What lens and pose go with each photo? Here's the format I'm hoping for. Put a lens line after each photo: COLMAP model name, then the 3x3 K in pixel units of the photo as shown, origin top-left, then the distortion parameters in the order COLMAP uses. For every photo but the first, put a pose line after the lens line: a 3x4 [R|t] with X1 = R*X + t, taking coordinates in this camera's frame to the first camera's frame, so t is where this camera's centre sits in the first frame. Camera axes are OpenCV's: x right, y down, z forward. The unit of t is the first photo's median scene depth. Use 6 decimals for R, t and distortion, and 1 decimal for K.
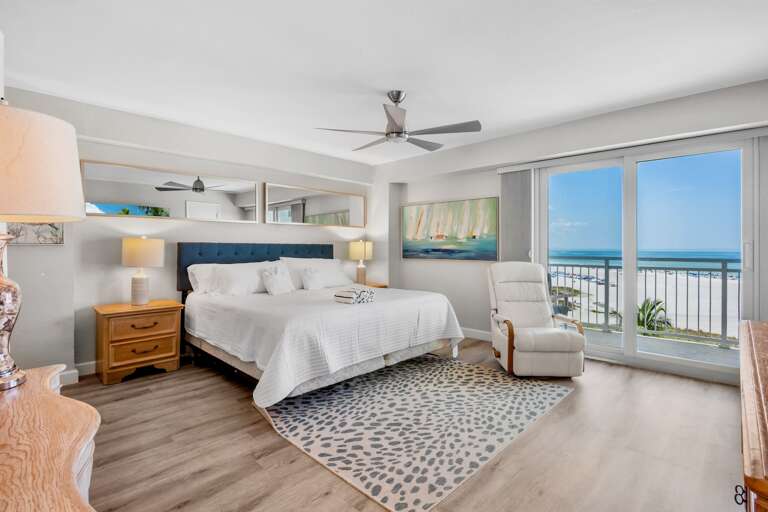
lens RADIAL K [[384.7, 0, 386.8], [0, 384.7, 253.3], [0, 0, 1]] dist [-0.028675, -0.000508]
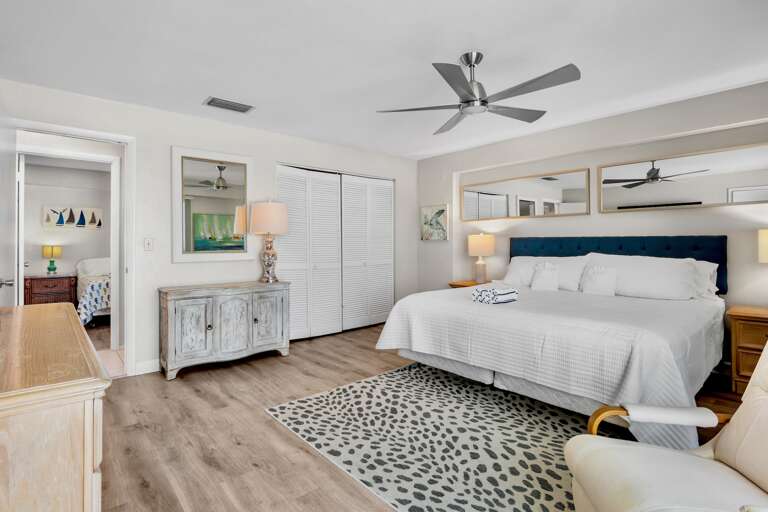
lens RADIAL K [[384.7, 0, 386.8], [0, 384.7, 253.3], [0, 0, 1]] dist [-0.028675, -0.000508]
pose [[-0.090721, 0.037664, -0.995164, 1.001787], [-0.006852, 0.999237, 0.038443, -0.030885], [0.995853, 0.010306, -0.090393, 1.004409]]
